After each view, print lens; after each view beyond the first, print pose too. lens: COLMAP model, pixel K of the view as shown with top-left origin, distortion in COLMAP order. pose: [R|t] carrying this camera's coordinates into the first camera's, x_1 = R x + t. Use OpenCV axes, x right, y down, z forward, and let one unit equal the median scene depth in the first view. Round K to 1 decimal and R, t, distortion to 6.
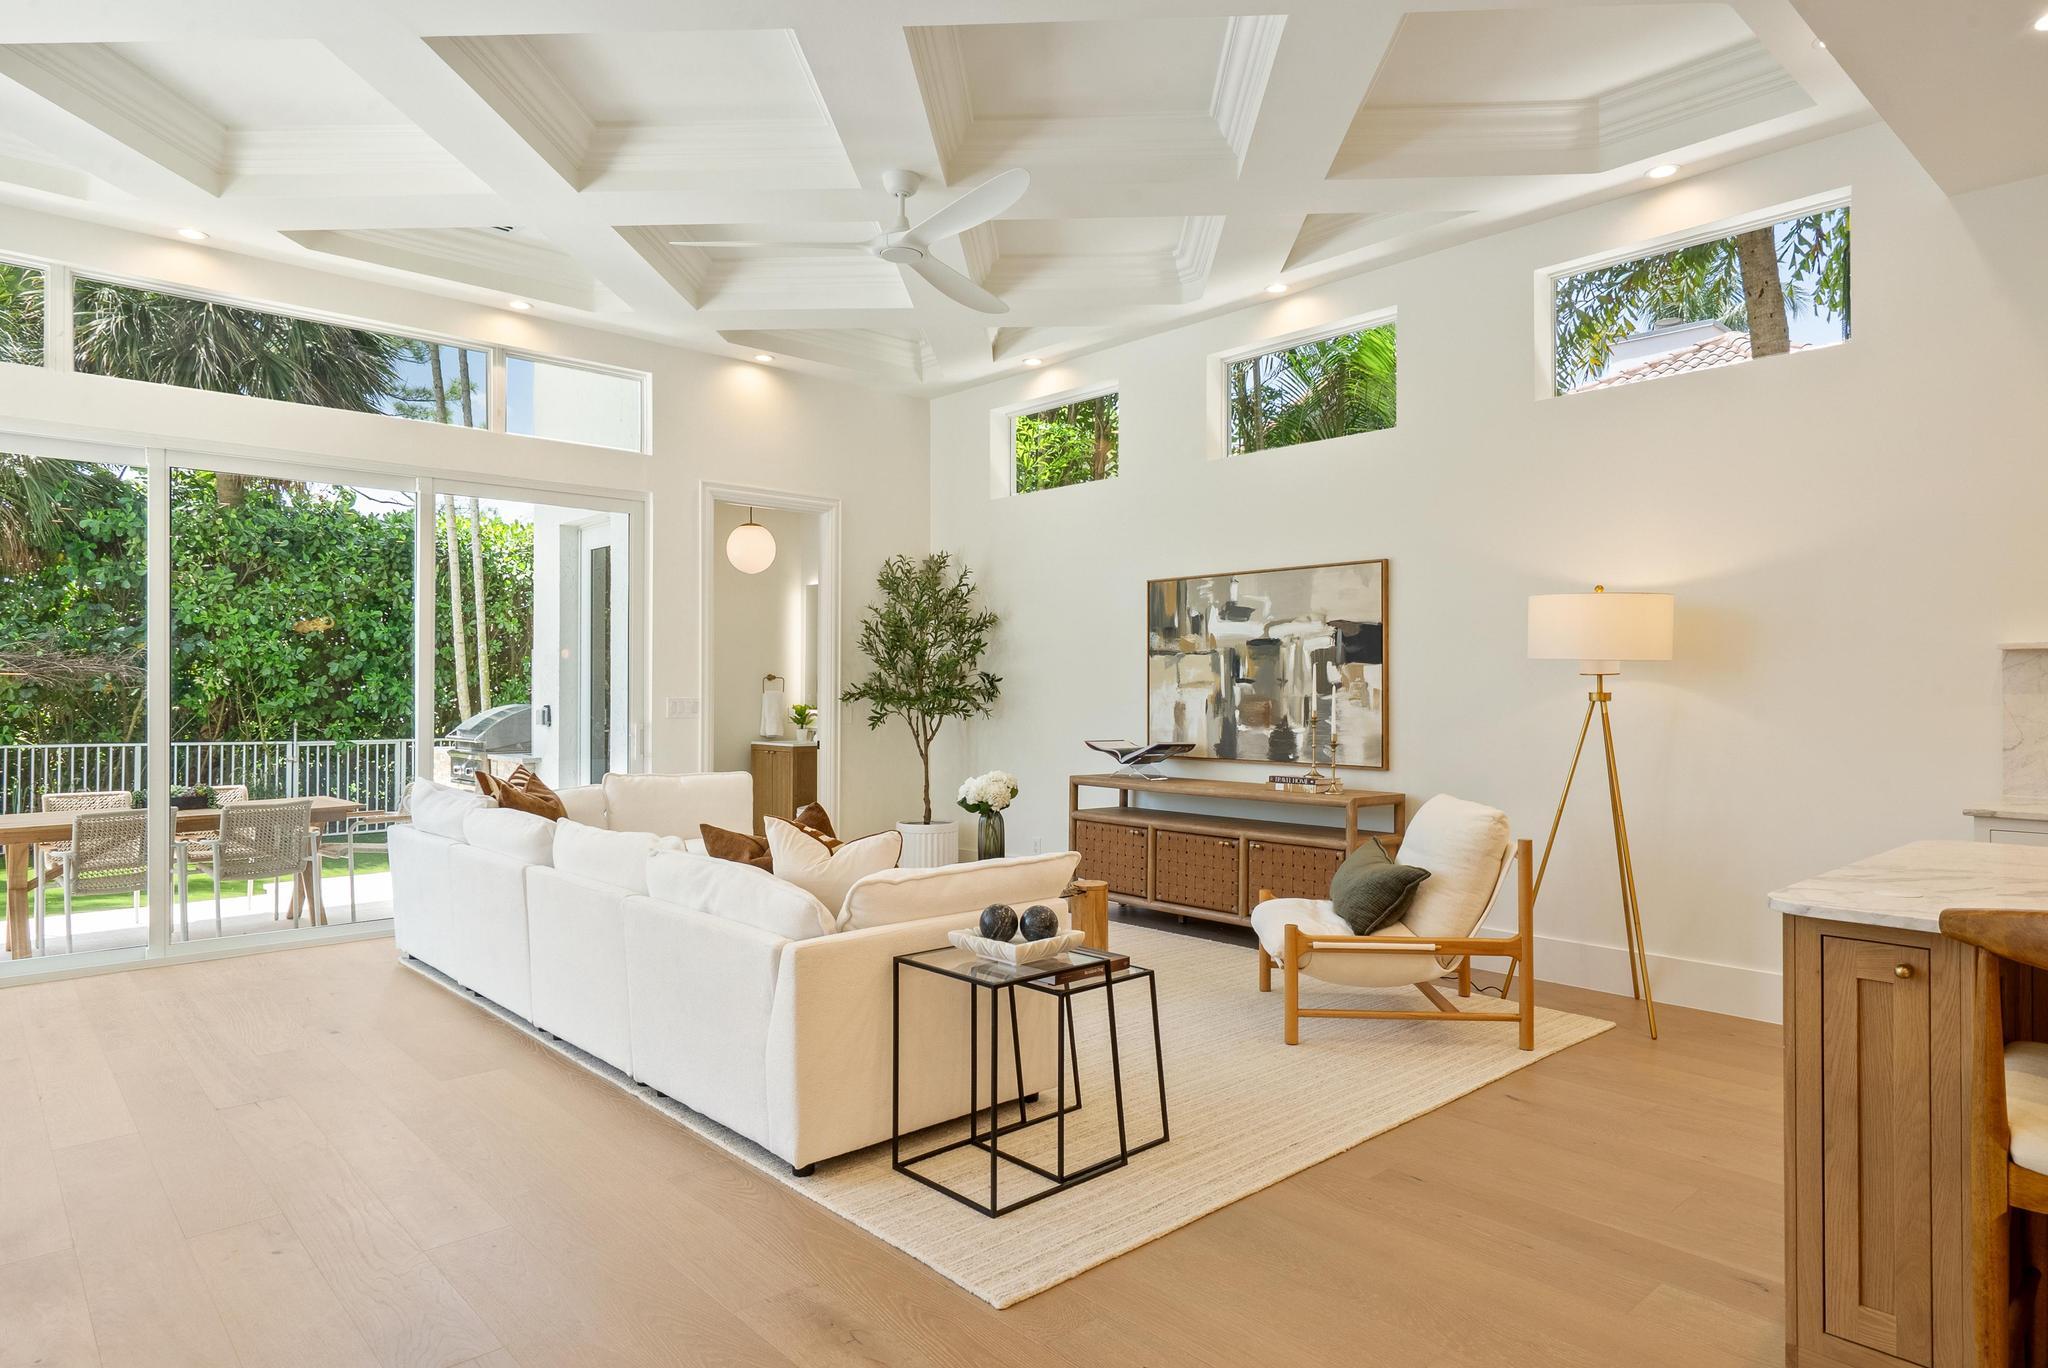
lens RADIAL K [[1188.7, 0, 1034.7], [0, 1188.7, 685.1], [0, 0, 1]] dist [0.004781, -0.000070]
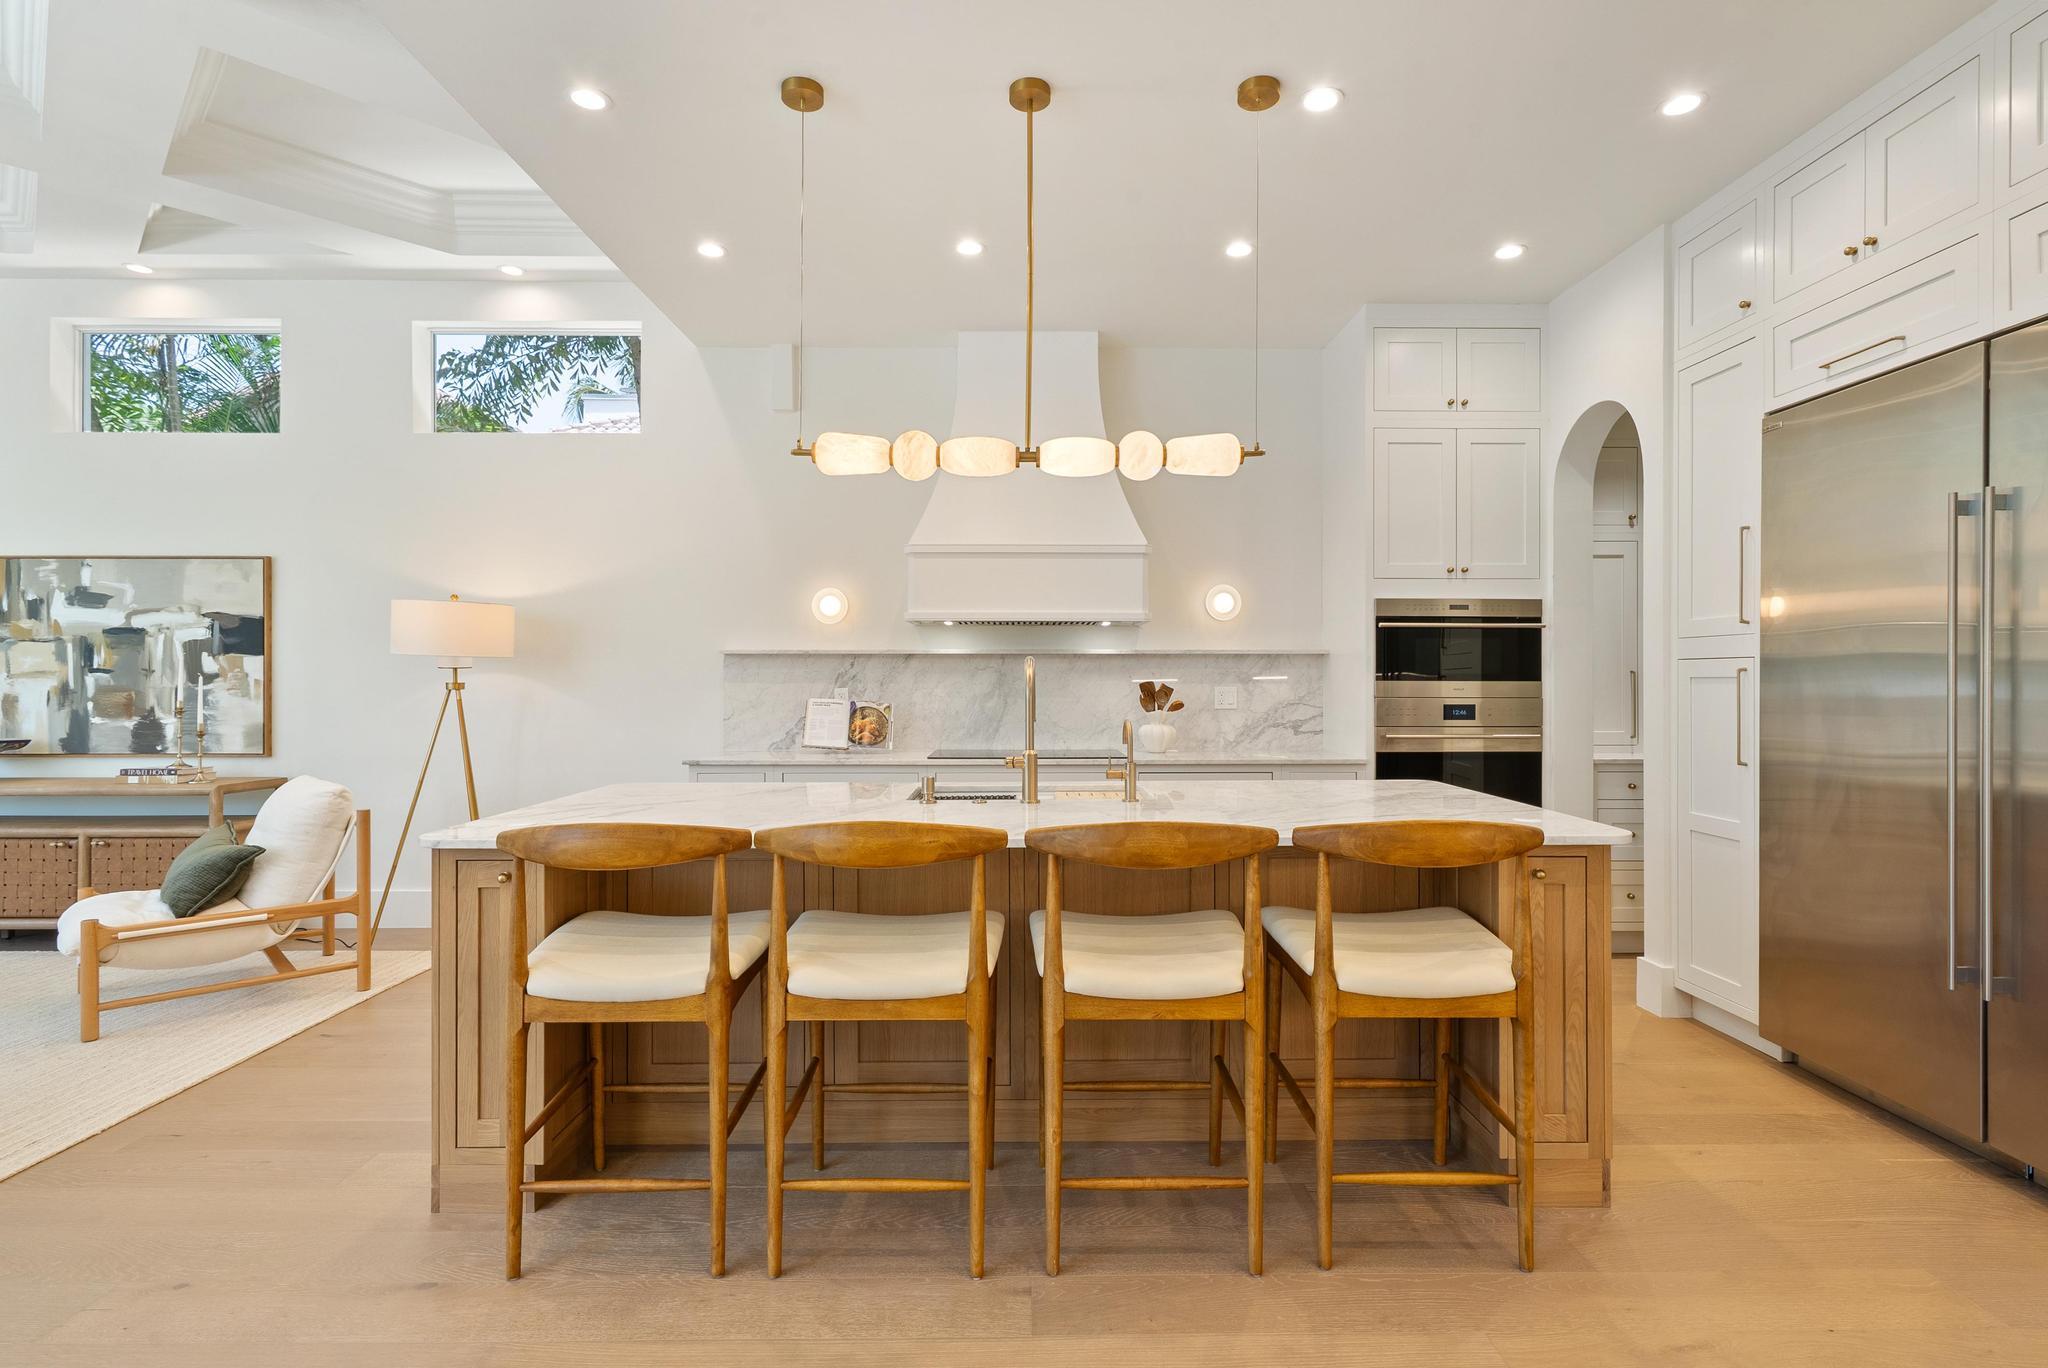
lens RADIAL K [[995.2, 0, 1021.1], [0, 995.2, 679.0], [0, 0, 1]] dist [0.002871, 0.000529]
pose [[0.671731, -0.000505, 0.740795, 0.081748], [-0.002550, 0.999992, 0.002994, -0.001399], [-0.740791, -0.003900, 0.671724, -0.084612]]
